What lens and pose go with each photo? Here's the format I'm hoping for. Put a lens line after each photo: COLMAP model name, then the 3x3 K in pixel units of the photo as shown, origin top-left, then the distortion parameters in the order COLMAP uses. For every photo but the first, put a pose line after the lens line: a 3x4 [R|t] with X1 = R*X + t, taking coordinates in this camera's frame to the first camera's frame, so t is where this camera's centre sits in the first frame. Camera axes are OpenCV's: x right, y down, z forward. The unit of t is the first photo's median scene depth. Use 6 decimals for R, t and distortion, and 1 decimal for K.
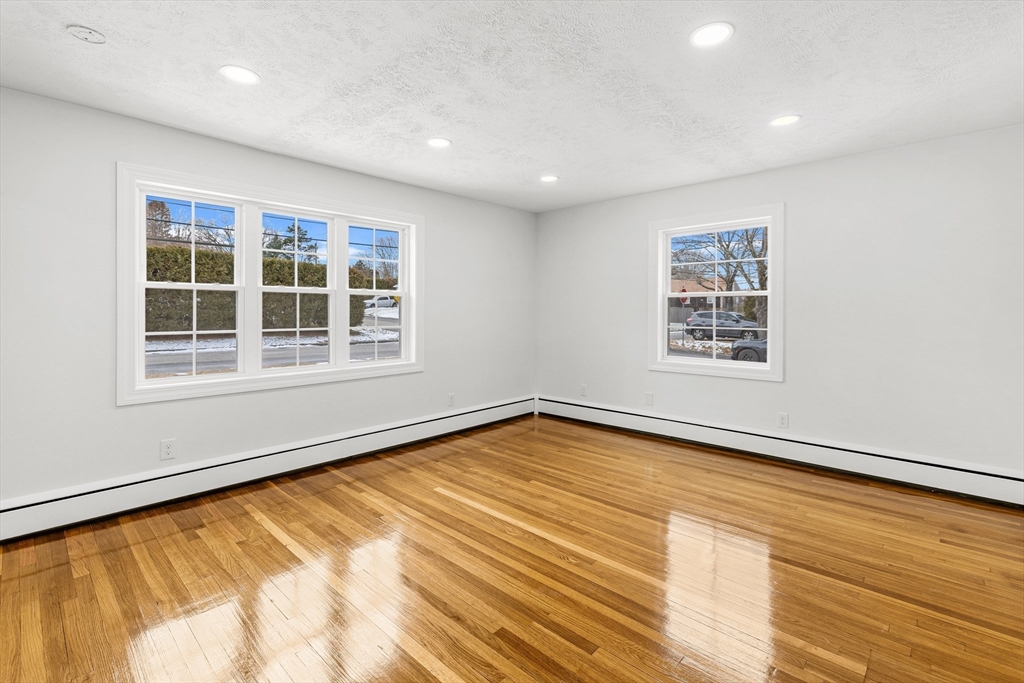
lens RADIAL K [[474.7, 0, 523.4], [0, 474.7, 317.1], [0, 0, 1]] dist [0.000614, -0.000560]
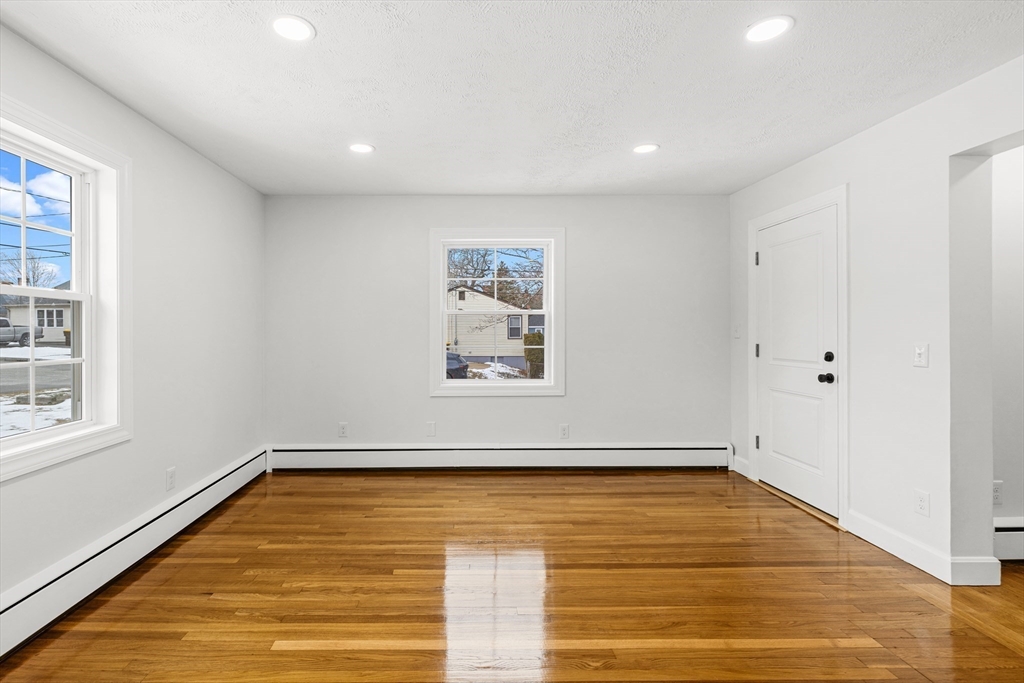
lens RADIAL K [[474.7, 0, 469.4], [0, 474.7, 330.0], [0, 0, 1]] dist [0.000614, -0.000560]
pose [[0.730043, -0.003050, 0.683394, -0.363677], [0.014087, 0.999845, -0.010587, -0.000325], [-0.683256, 0.017355, 0.729973, 0.394337]]
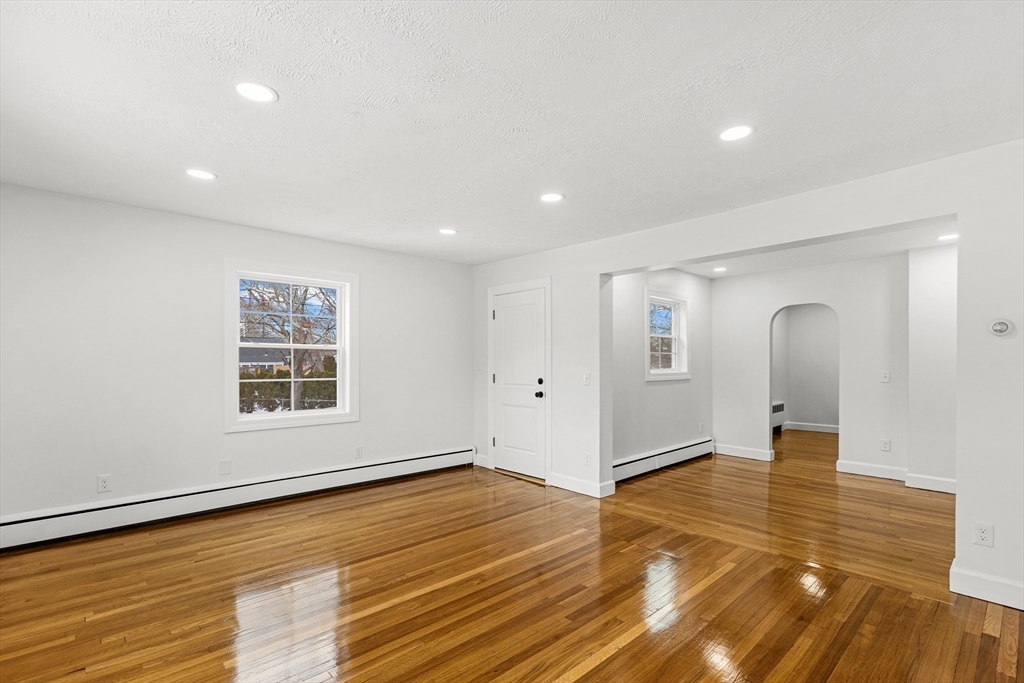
lens RADIAL K [[474.7, 0, 515.2], [0, 474.7, 363.9], [0, 0, 1]] dist [0.000614, -0.000560]
pose [[0.068916, -0.006525, 0.997601, -0.690255], [0.010995, 0.999923, 0.005780, -0.011584], [-0.997562, 0.010571, 0.068982, 0.553157]]
